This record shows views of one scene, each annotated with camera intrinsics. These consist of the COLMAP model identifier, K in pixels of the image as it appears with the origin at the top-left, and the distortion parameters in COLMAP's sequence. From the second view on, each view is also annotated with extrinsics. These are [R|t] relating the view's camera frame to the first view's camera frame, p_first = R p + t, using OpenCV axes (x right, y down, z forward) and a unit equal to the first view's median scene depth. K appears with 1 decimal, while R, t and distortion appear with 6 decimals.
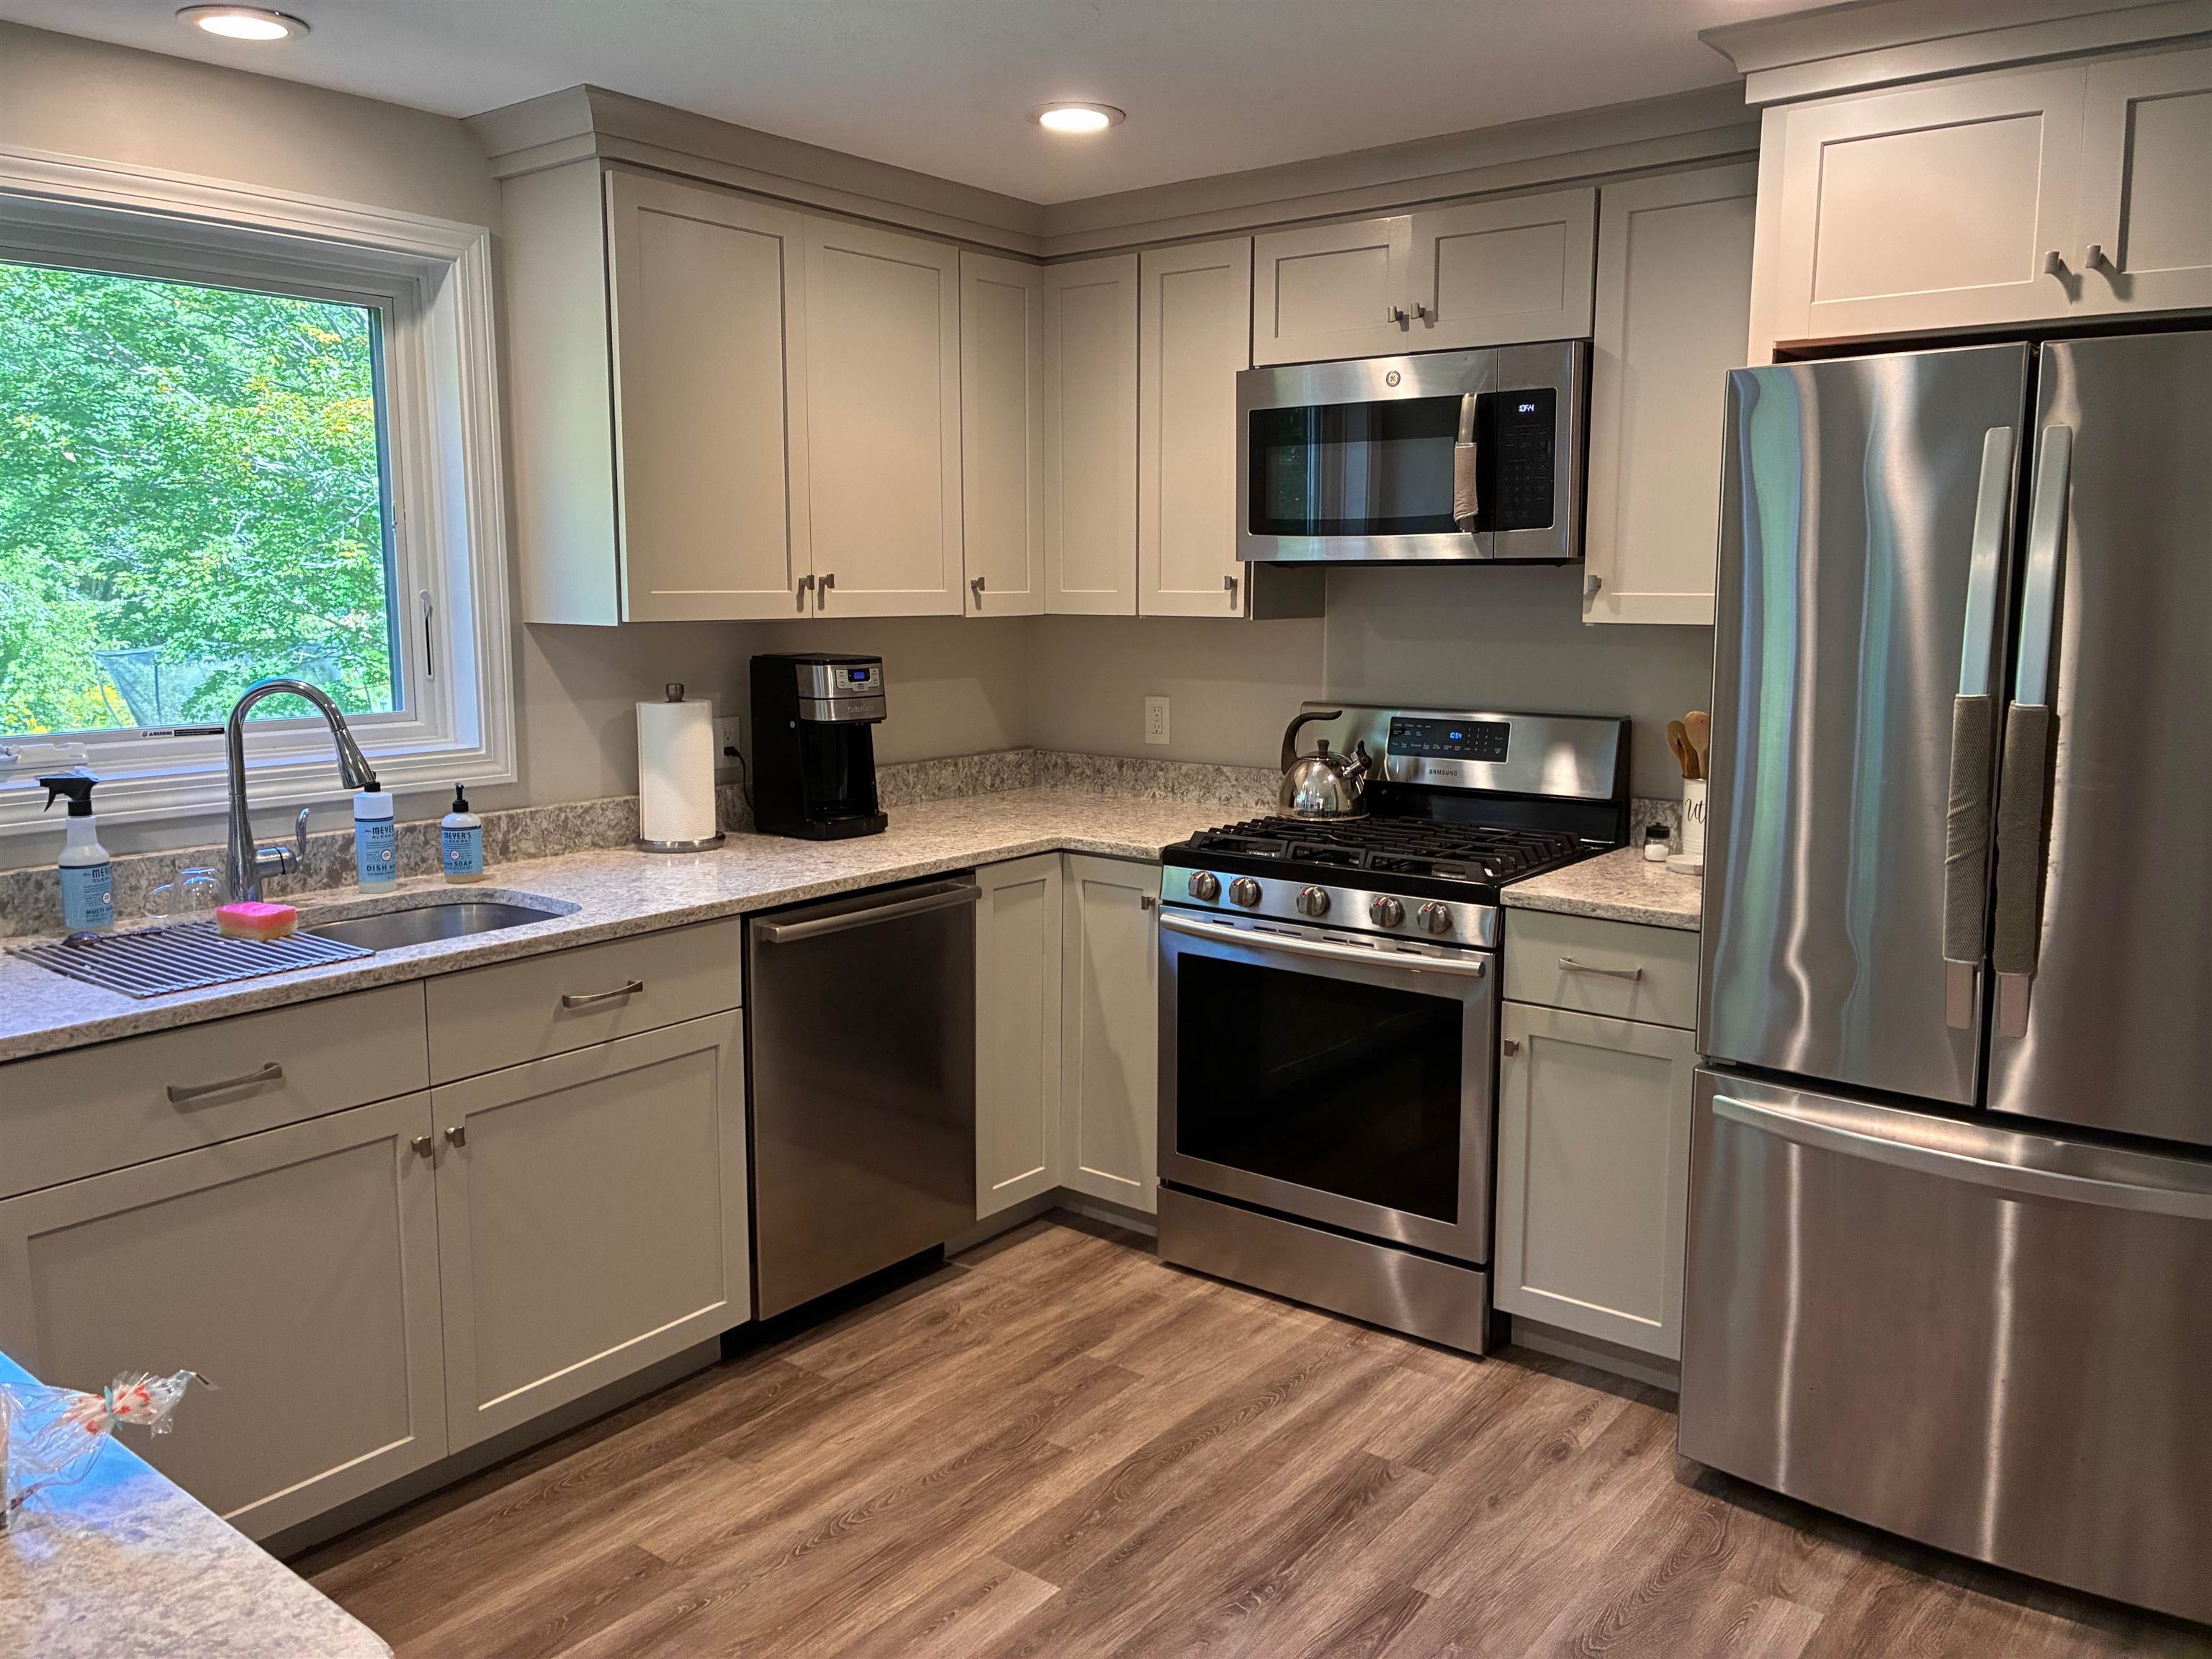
lens RADIAL K [[1717.4, 0, 1106.0], [0, 1717.4, 829.5], [0, 0, 1]] dist [0.007222, -0.004231]
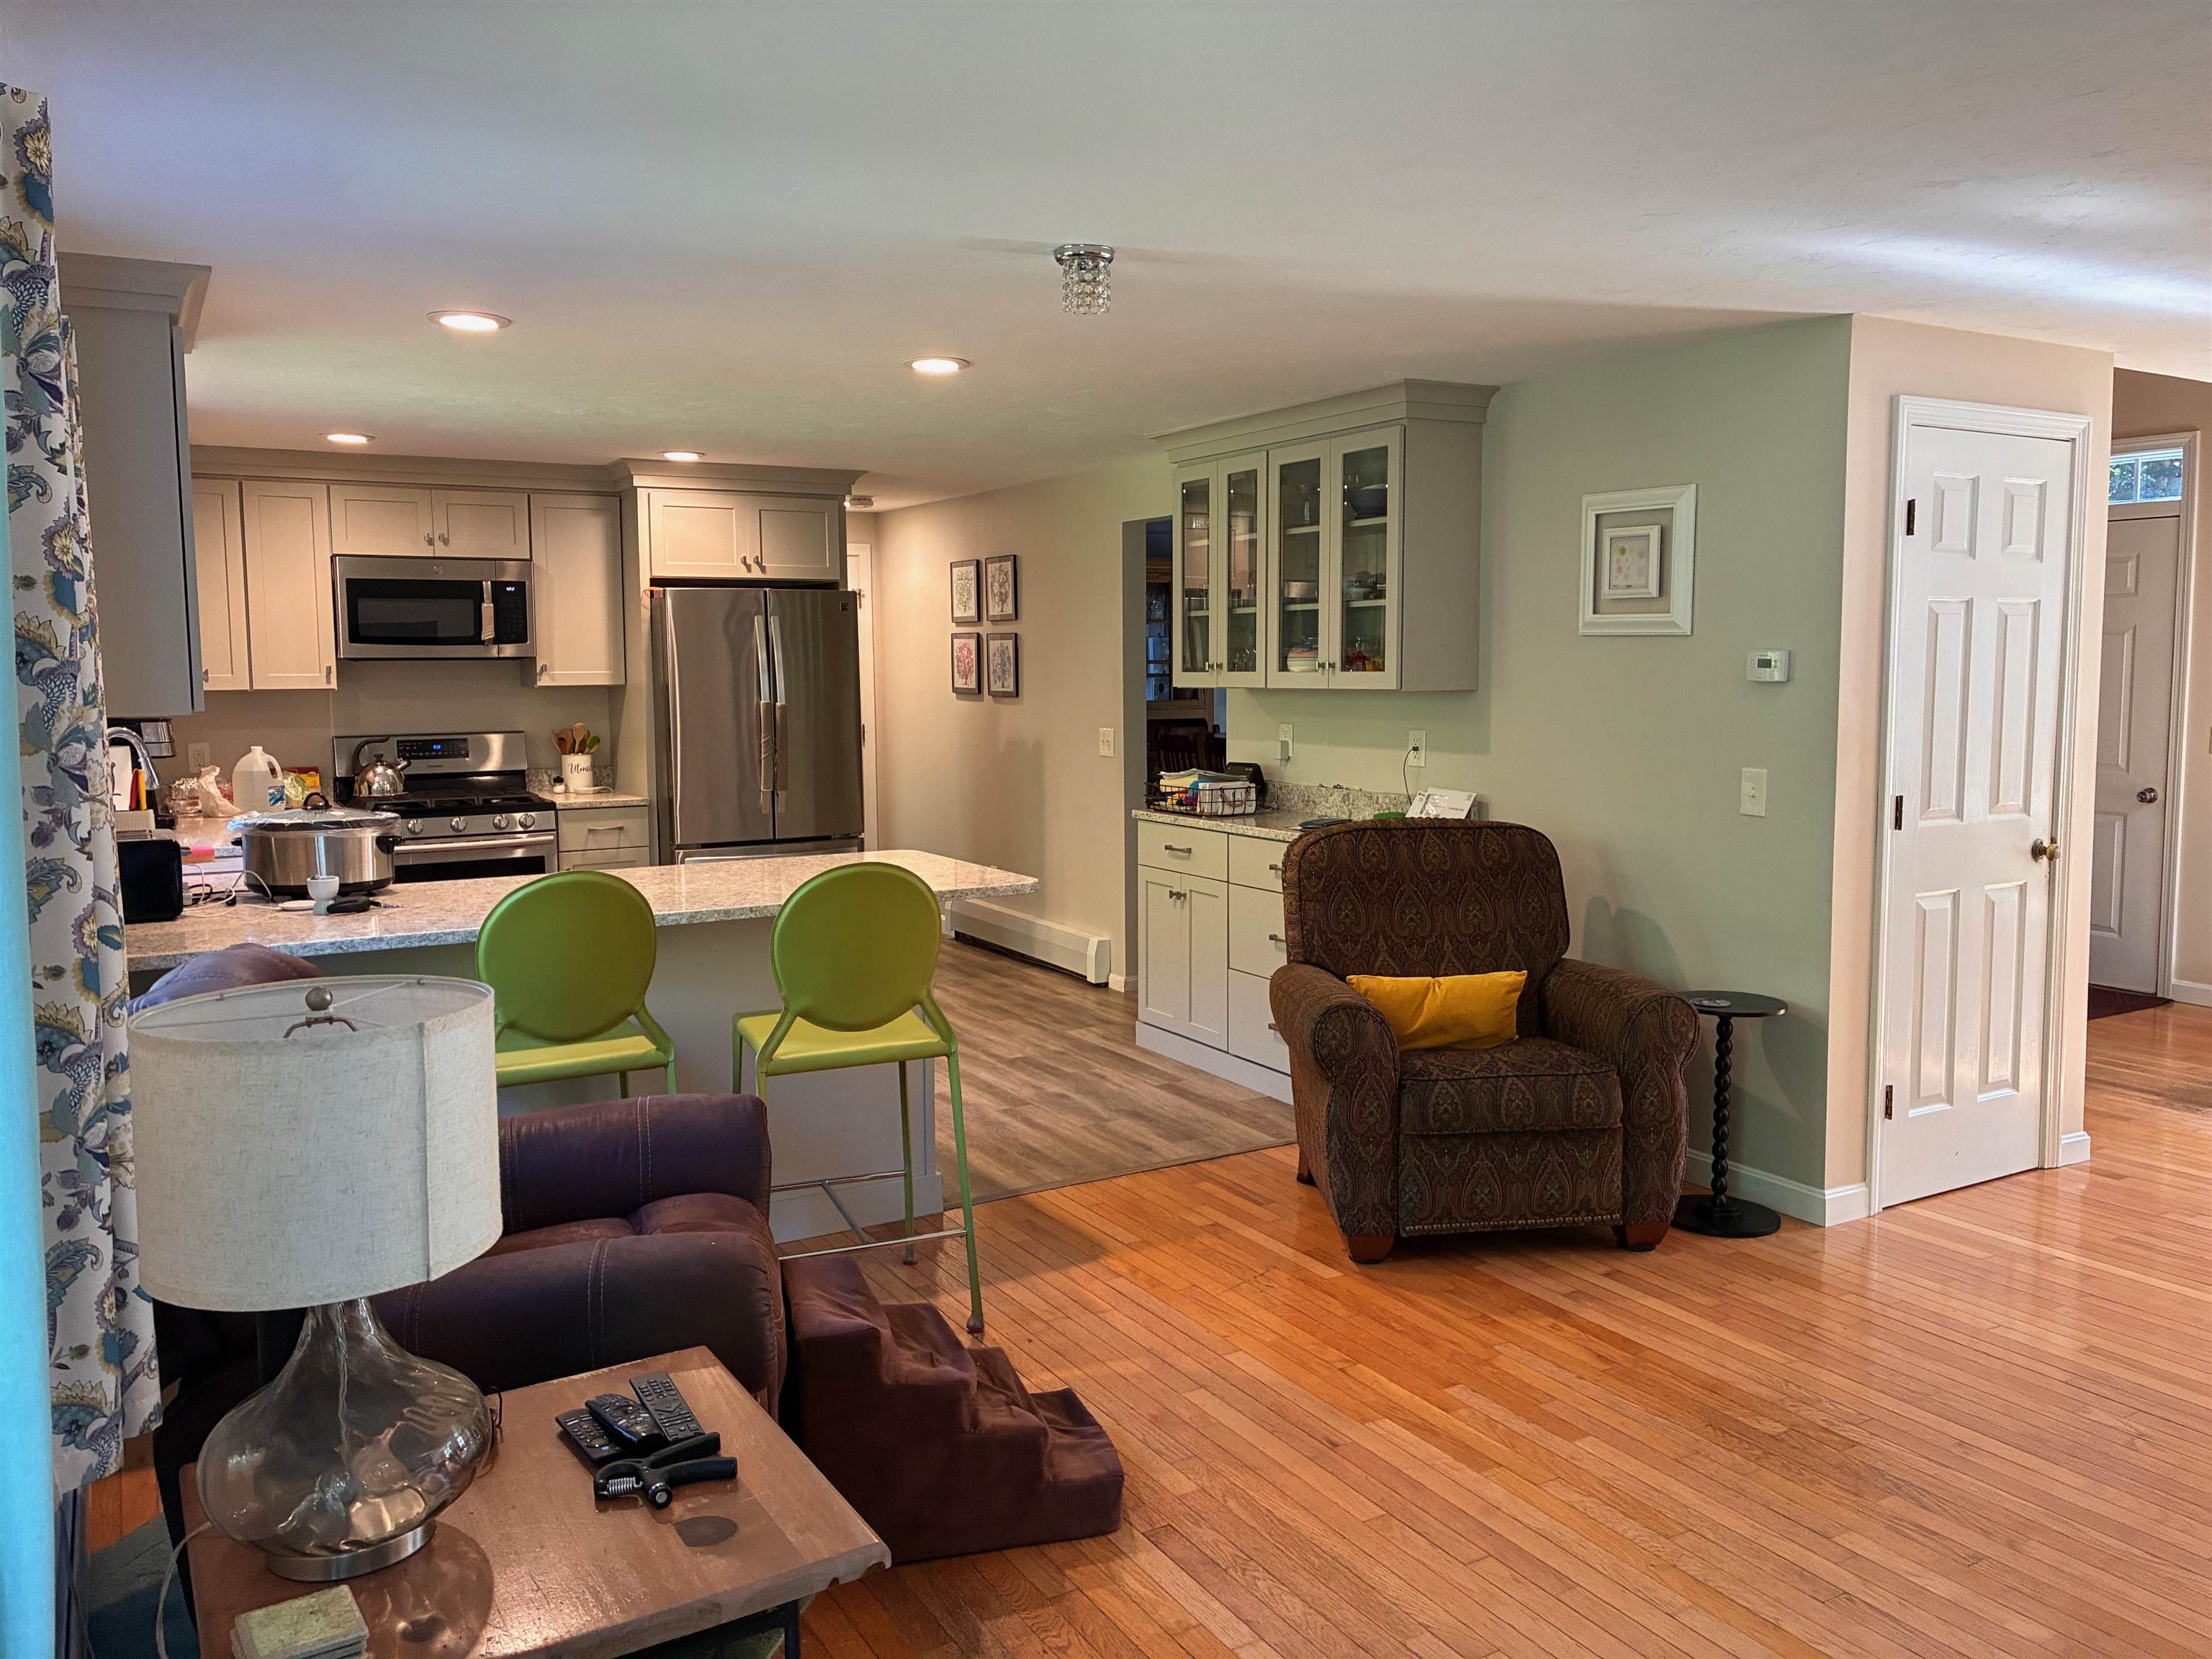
lens RADIAL K [[1683.3, 0, 1112.3], [0, 1683.3, 803.5], [0, 0, 1]] dist [0.035529, -0.015485]
pose [[0.376908, -0.083426, 0.922486, -1.789548], [0.142878, 0.989252, 0.031087, 0.083054], [-0.915165, 0.120086, 0.384777, -0.609941]]
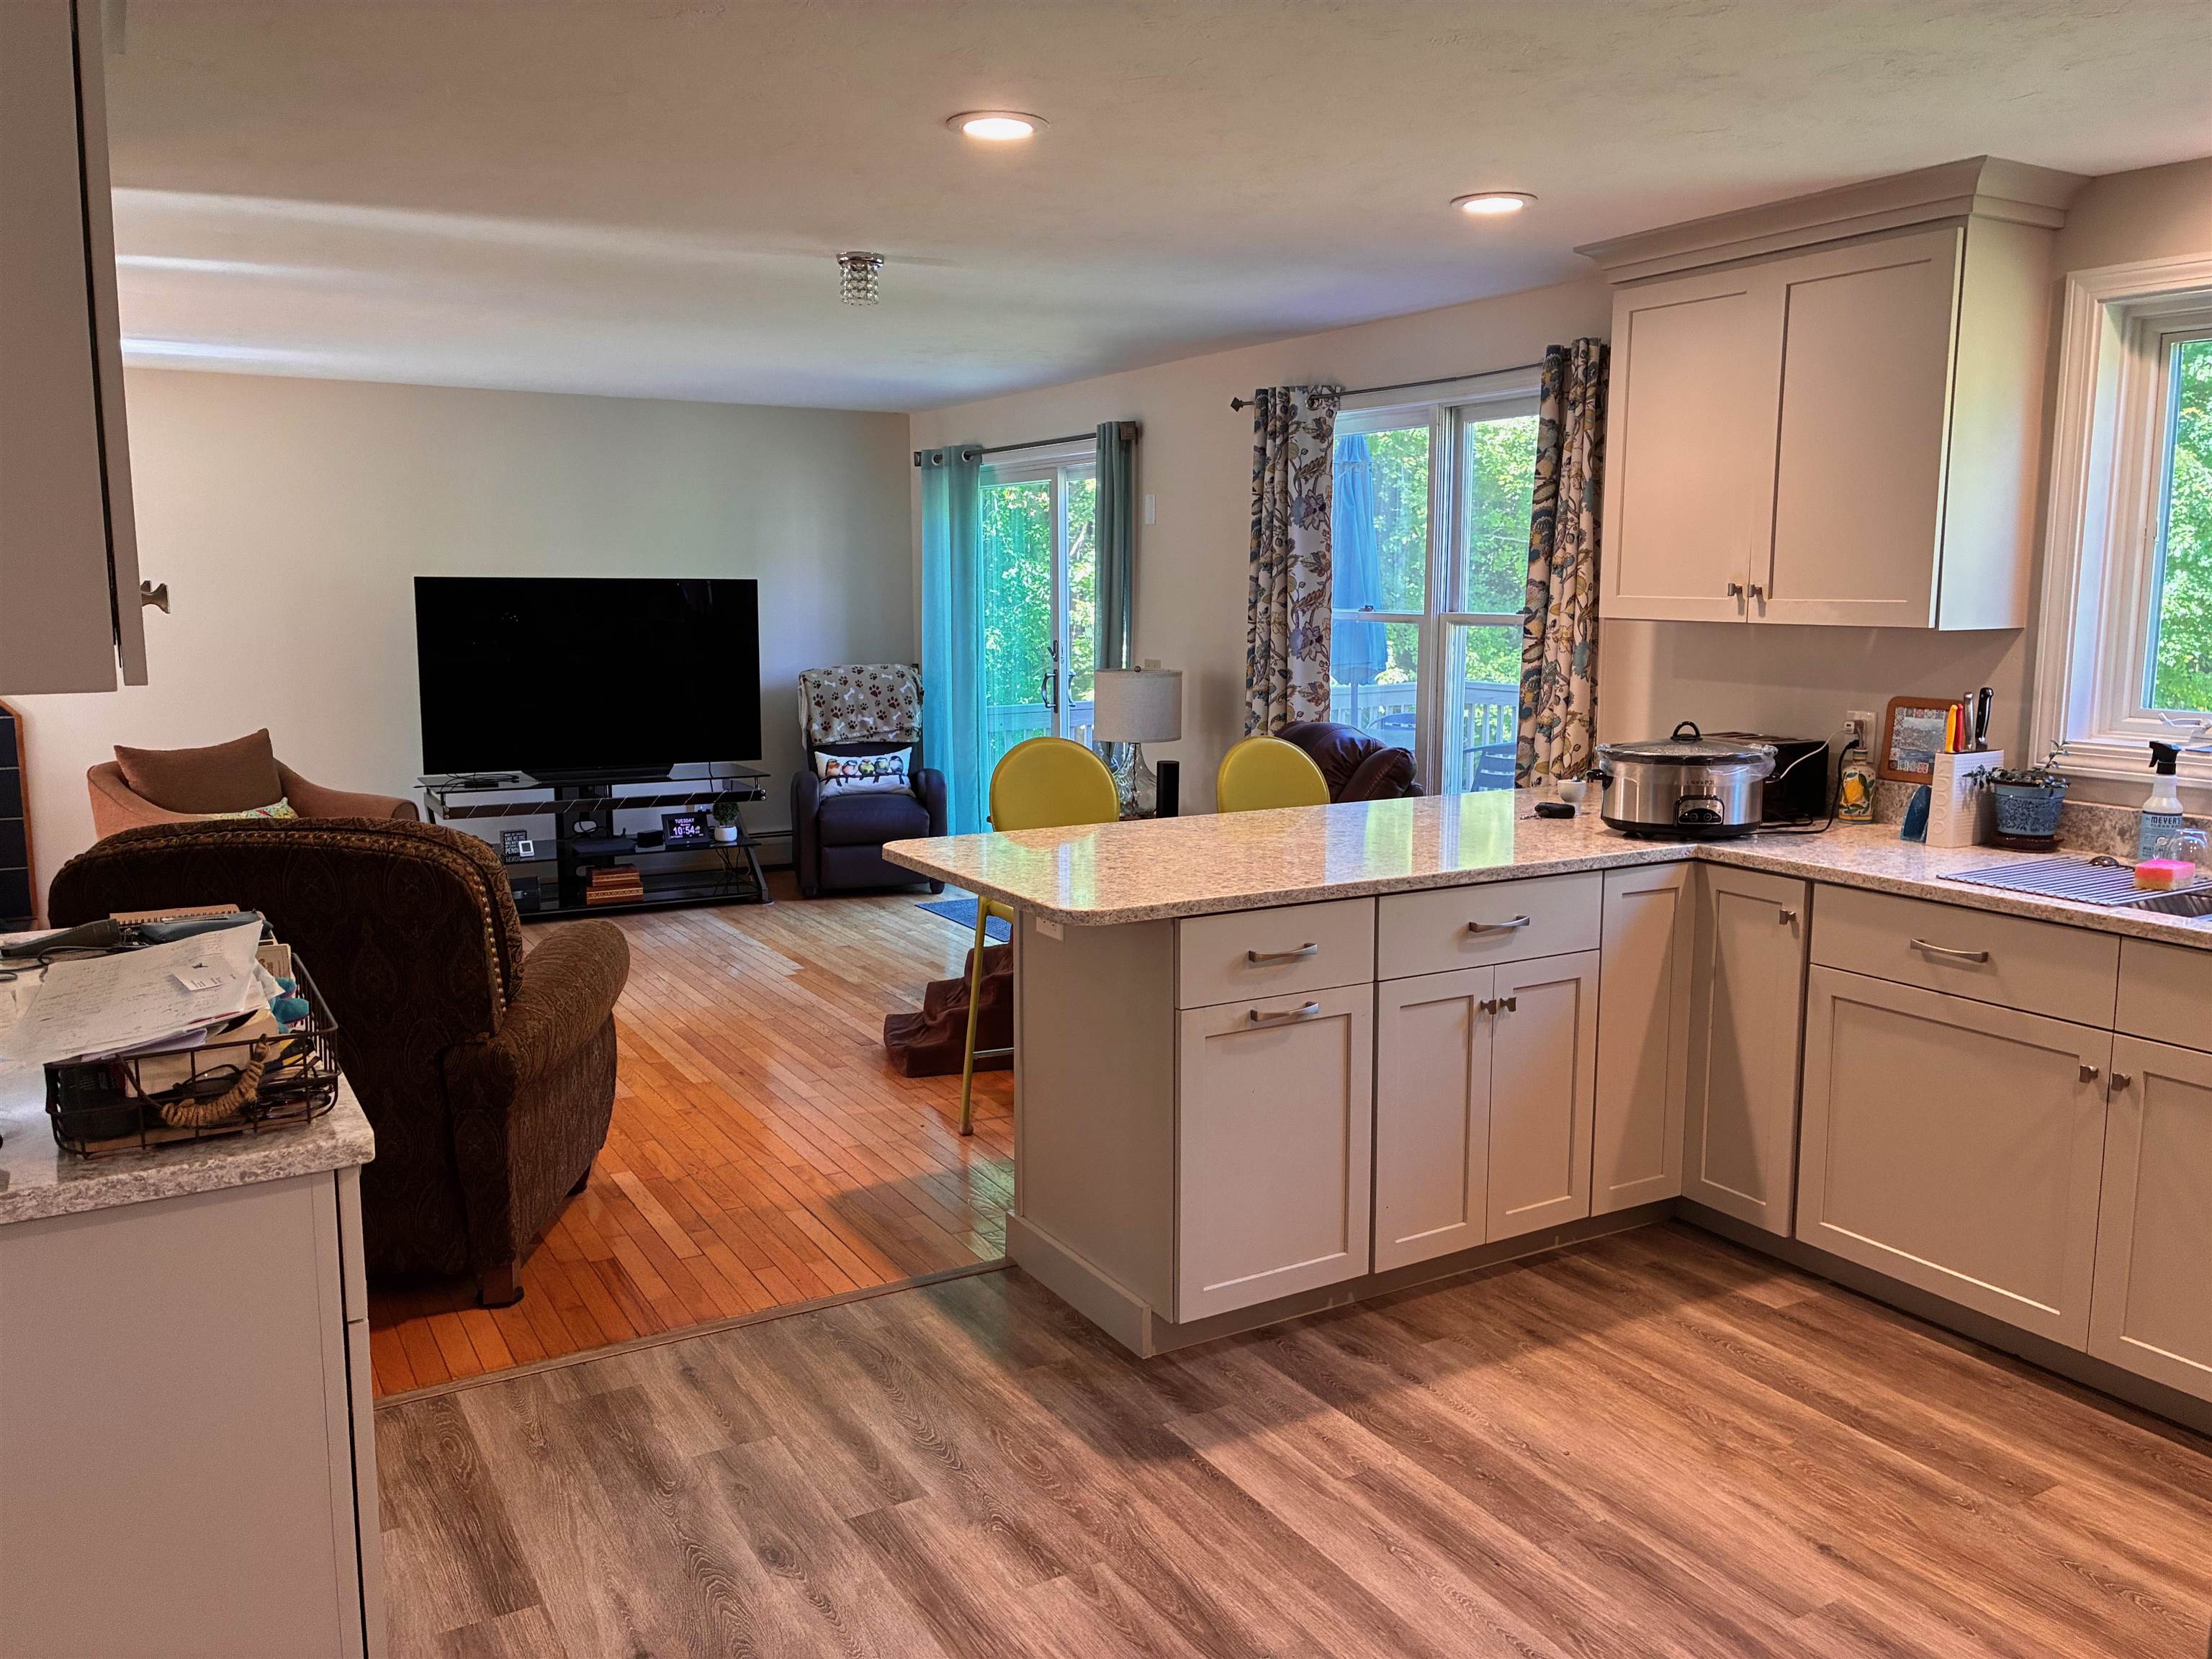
lens RADIAL K [[1683.3, 0, 1112.3], [0, 1683.3, 803.5], [0, 0, 1]] dist [0.035529, -0.015485]
pose [[-0.370998, 0.120140, -0.920829, 0.861220], [-0.140992, 0.972813, 0.183728, -0.109369], [0.917868, 0.197992, -0.343973, 0.723216]]
